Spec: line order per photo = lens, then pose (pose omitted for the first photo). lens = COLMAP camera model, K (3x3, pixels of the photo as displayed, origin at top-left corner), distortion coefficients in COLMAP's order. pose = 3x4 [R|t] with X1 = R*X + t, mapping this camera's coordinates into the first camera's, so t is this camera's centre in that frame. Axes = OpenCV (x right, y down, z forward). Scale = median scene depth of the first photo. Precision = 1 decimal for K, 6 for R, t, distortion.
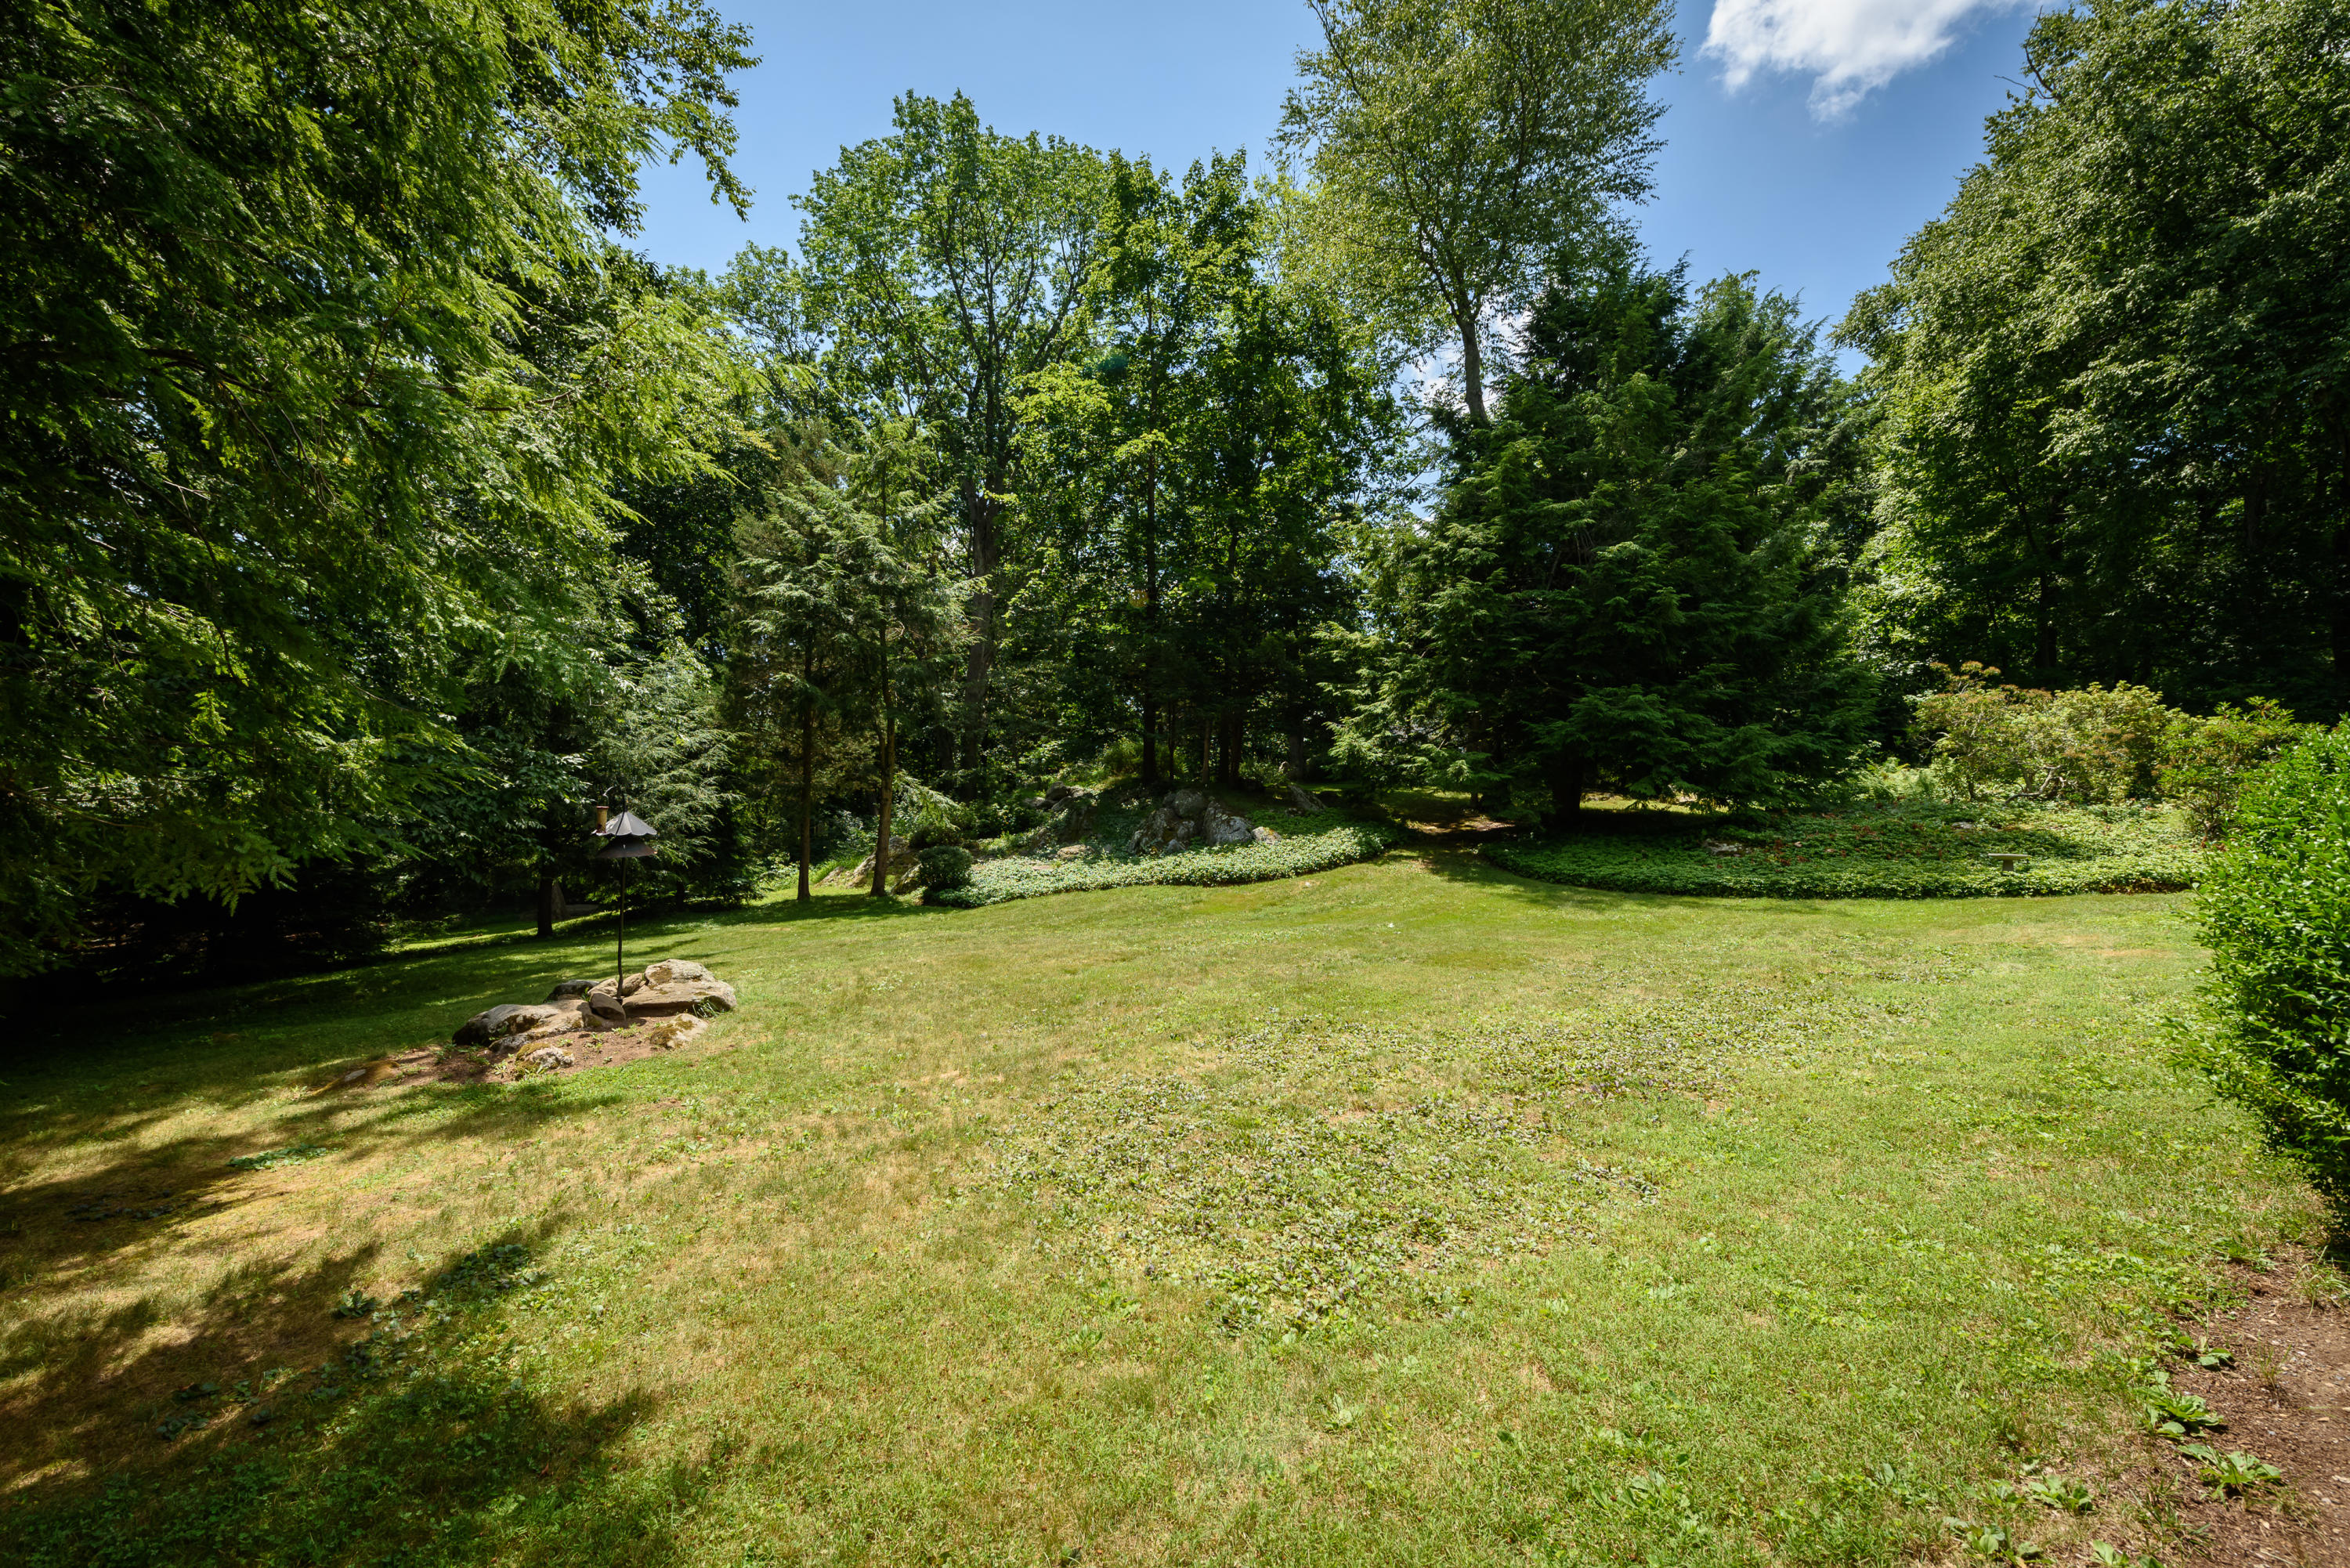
lens RADIAL K [[948.4, 0, 1175.0], [0, 948.4, 784.0], [0, 0, 1]] dist [-0.002403, -0.000115]
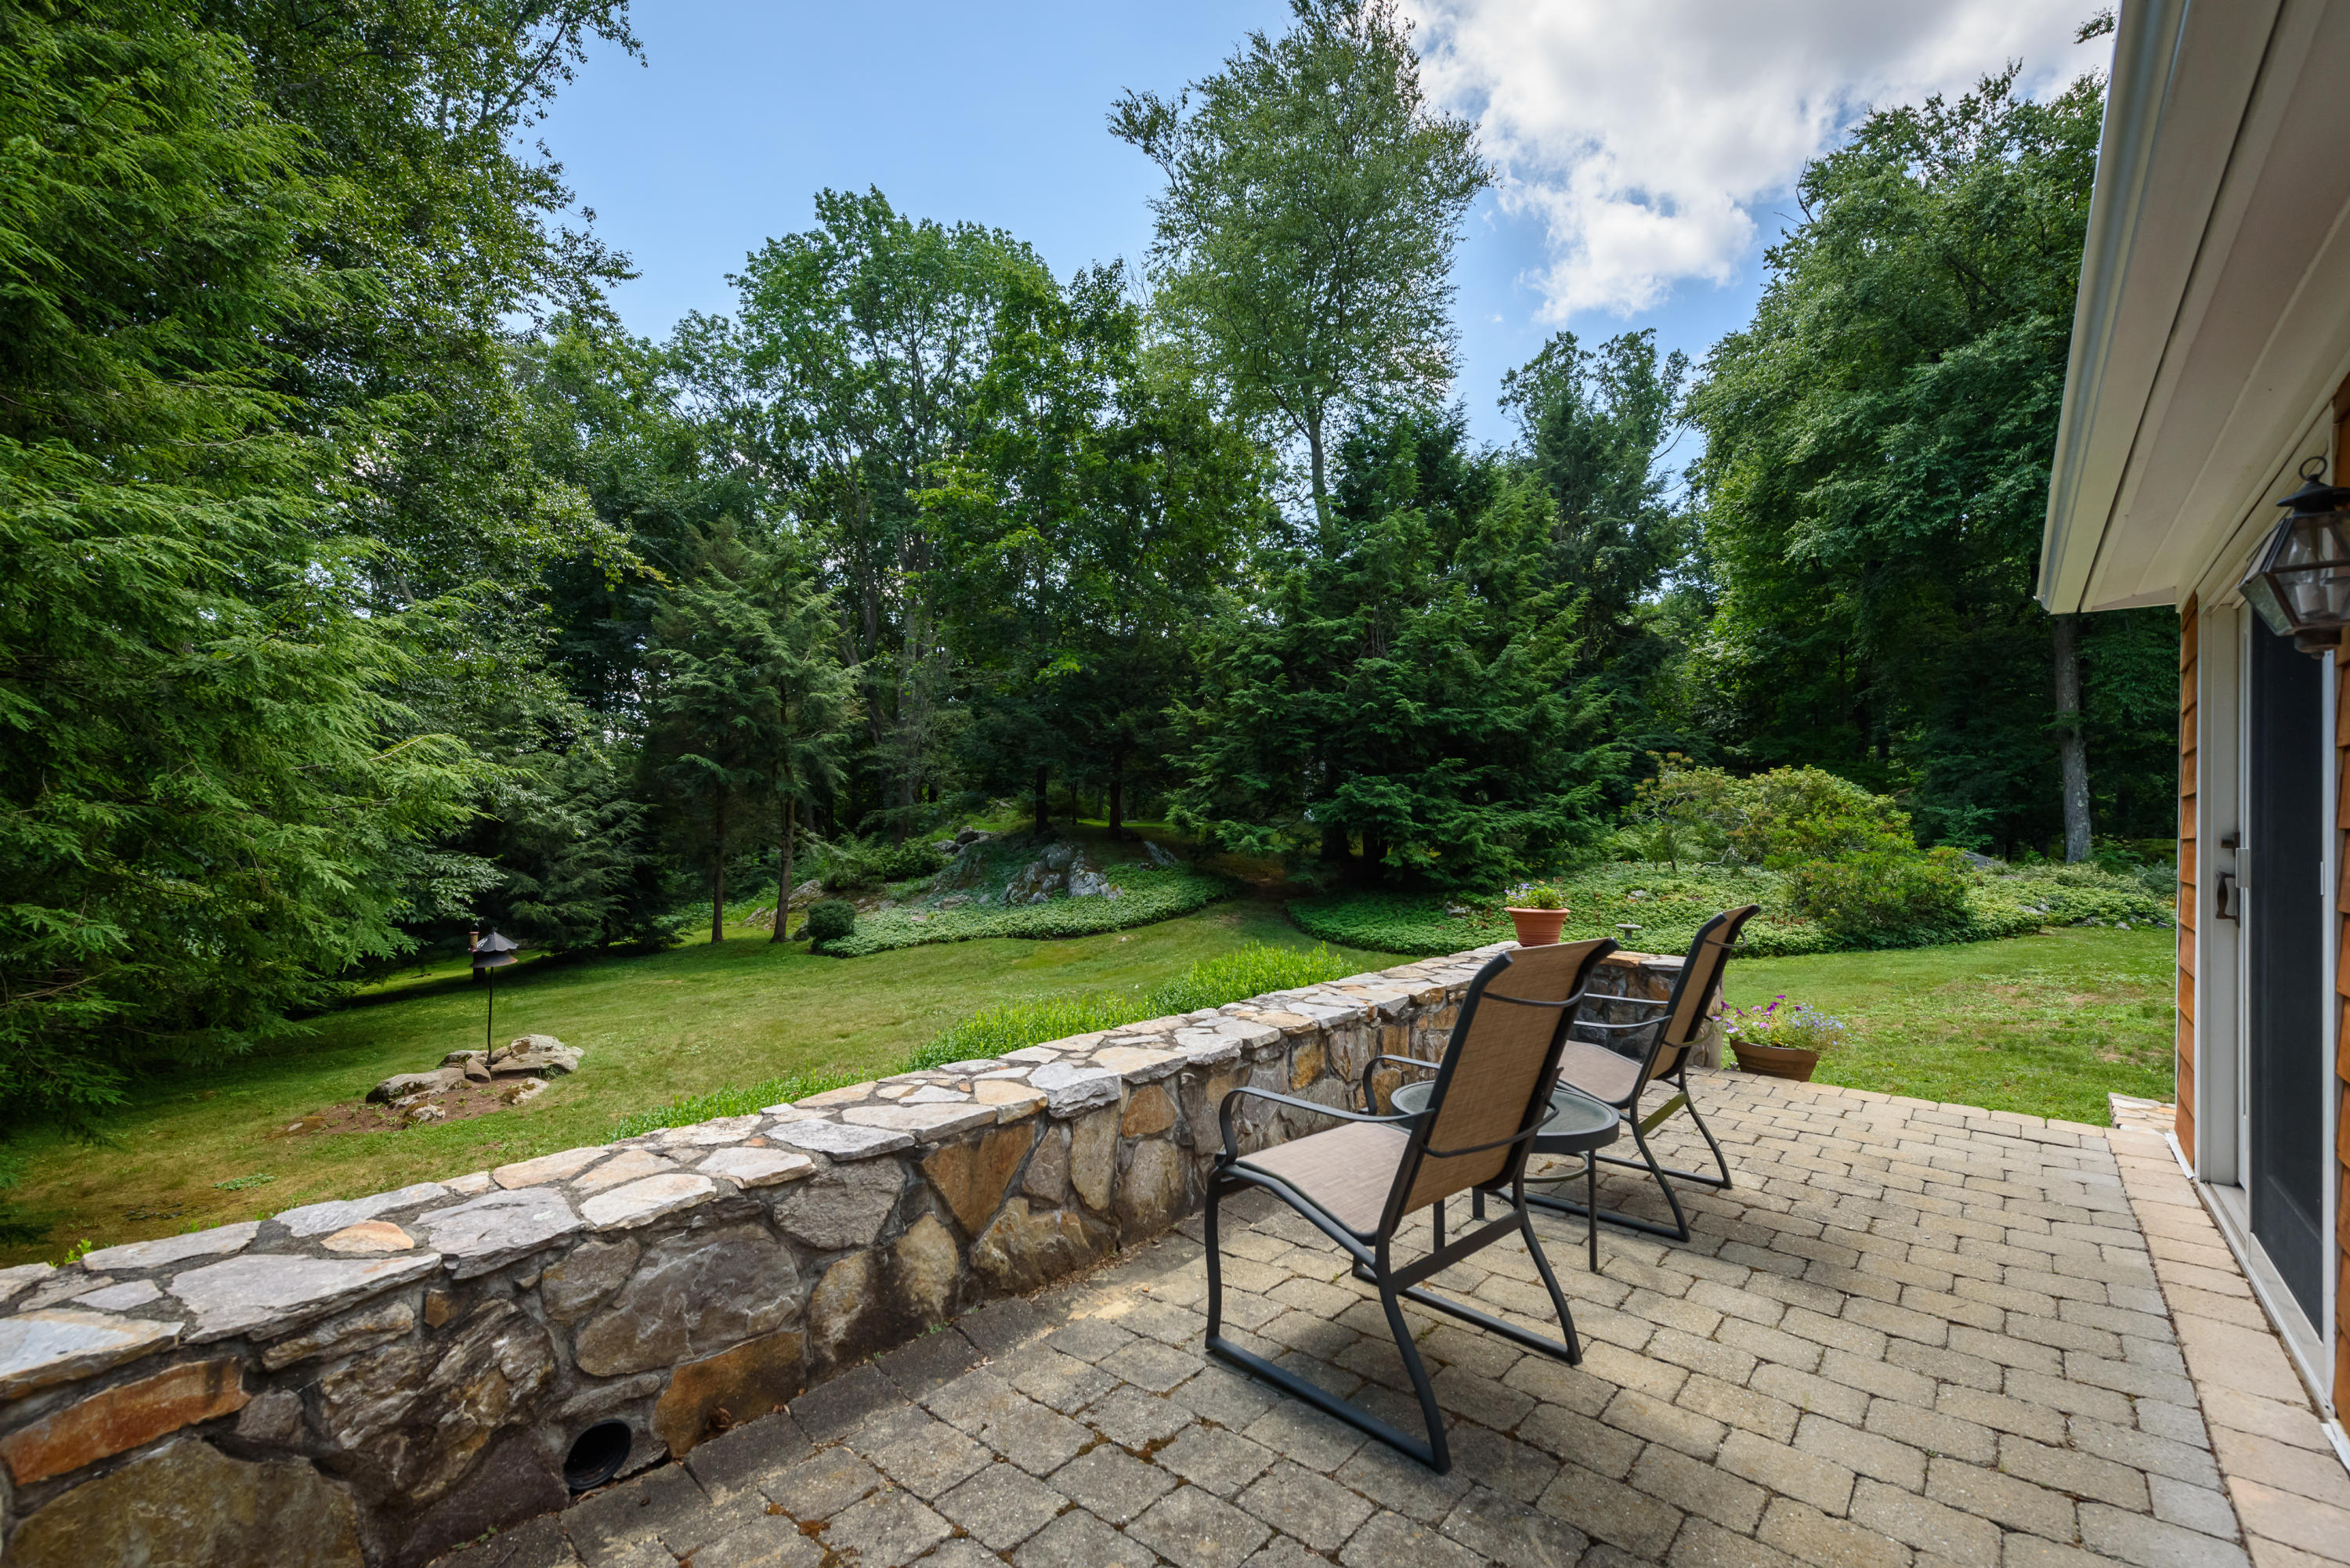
lens RADIAL K [[968.1, 0, 1175.0], [0, 968.1, 784.0], [0, 0, 1]] dist [0.001891, 0.000008]
pose [[0.999976, -0.003745, 0.005868, 0.166703], [0.003756, 0.999991, -0.001777, -0.072680], [-0.005862, 0.001799, 0.999981, -0.176032]]
